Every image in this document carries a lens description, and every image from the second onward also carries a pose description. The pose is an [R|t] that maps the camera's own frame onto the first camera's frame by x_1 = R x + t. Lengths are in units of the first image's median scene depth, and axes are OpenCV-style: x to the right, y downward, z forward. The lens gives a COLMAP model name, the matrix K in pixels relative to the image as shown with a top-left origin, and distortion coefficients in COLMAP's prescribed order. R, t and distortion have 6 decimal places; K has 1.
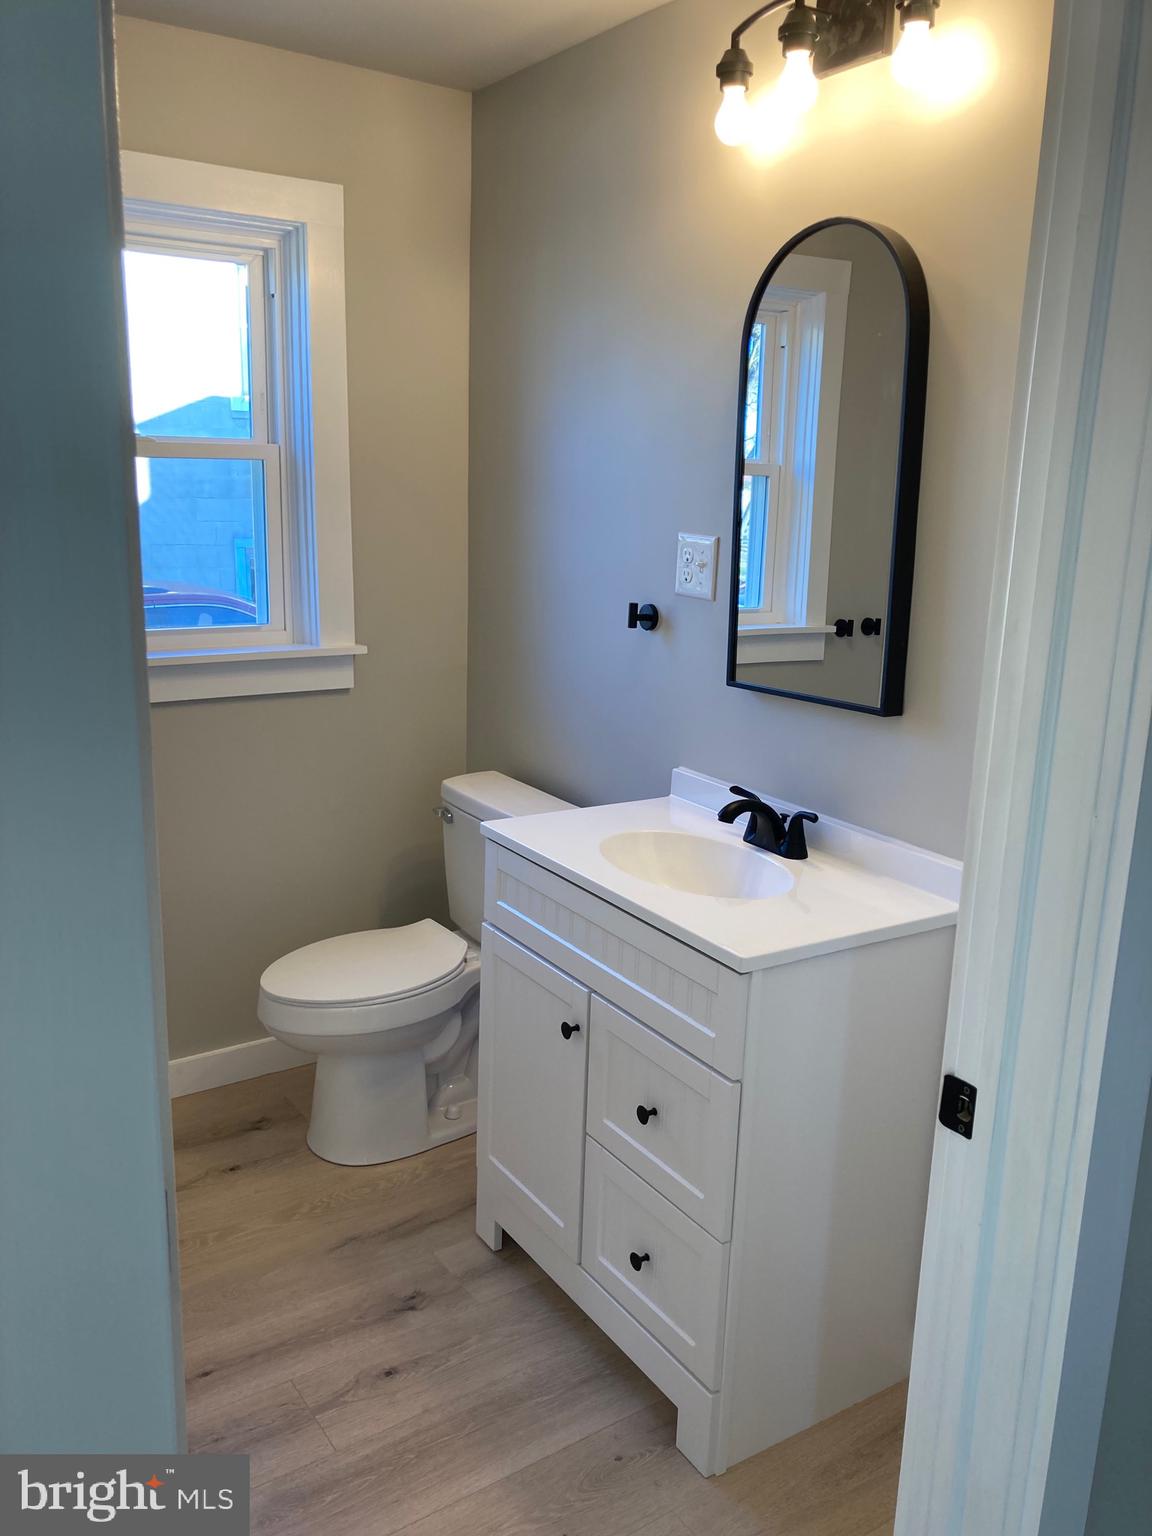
lens RADIAL K [[1269.3, 0, 567.4], [0, 1269.3, 763.2], [0, 0, 1]] dist [0.012495, 0.001210]
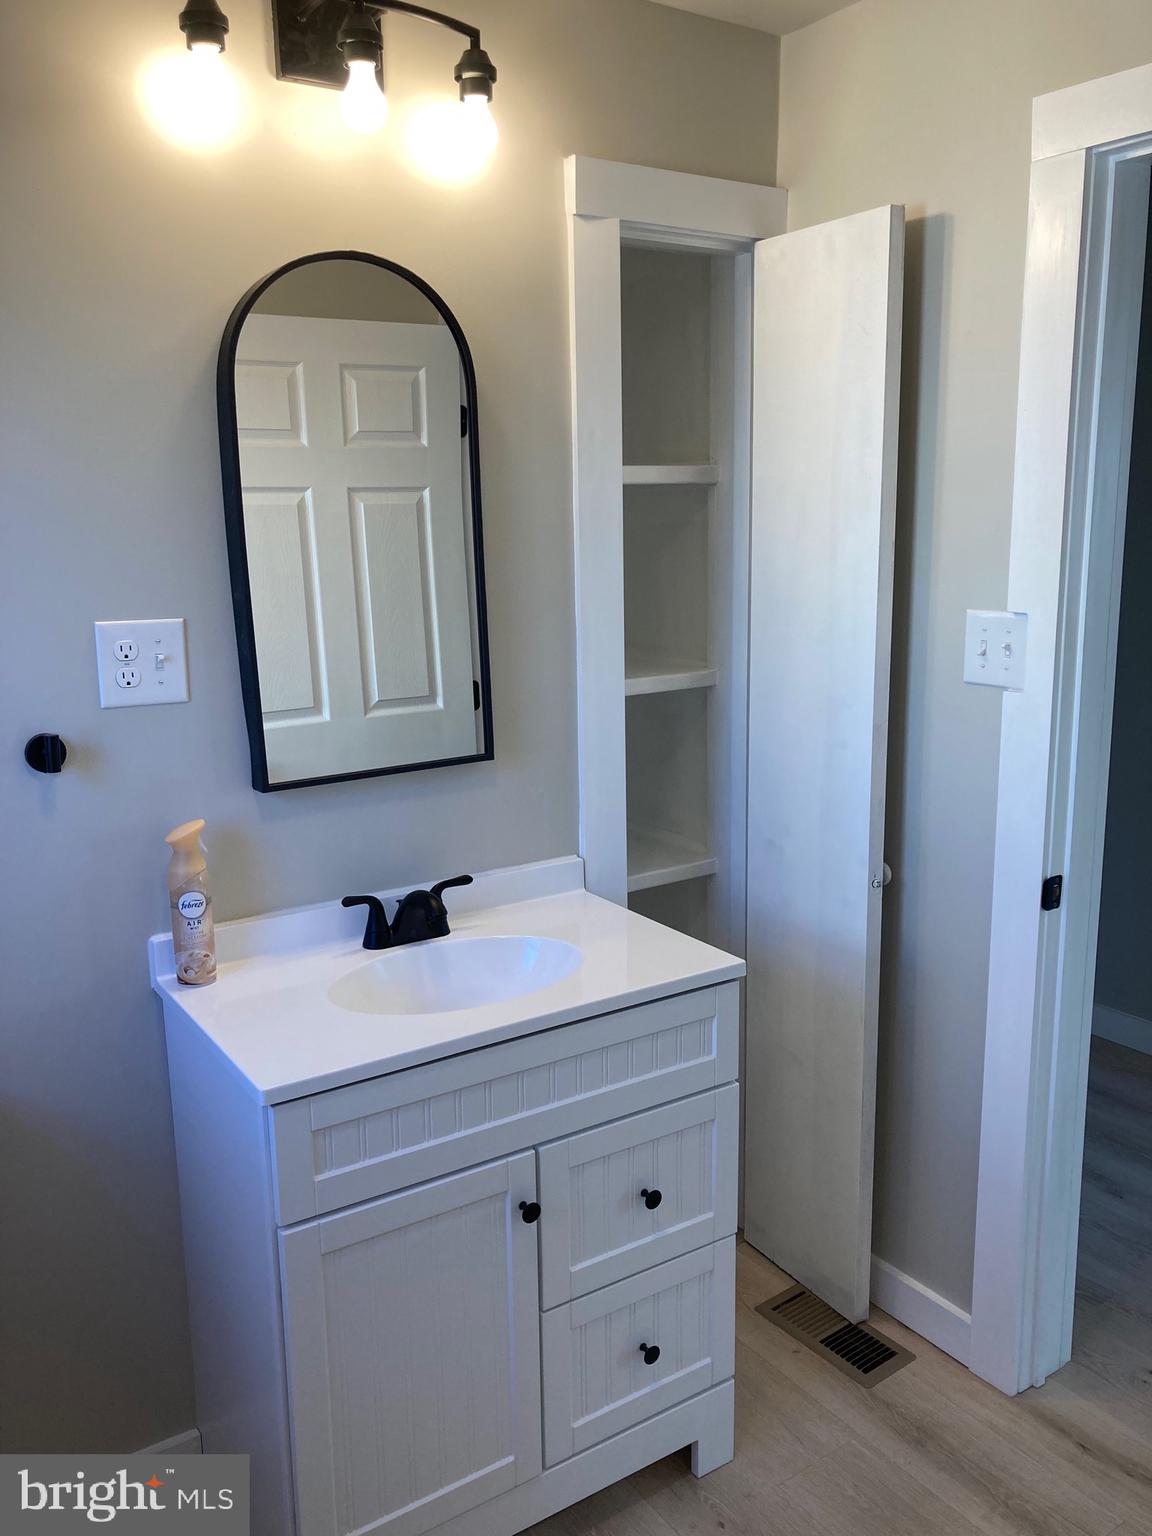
lens RADIAL K [[1269.3, 0, 567.4], [0, 1269.3, 763.2], [0, 0, 1]] dist [0.012495, 0.001210]
pose [[-0.008247, -0.223938, 0.974569, -0.722730], [0.247776, 0.943751, 0.218953, -0.231365], [-0.968782, 0.243280, 0.047704, 0.855033]]
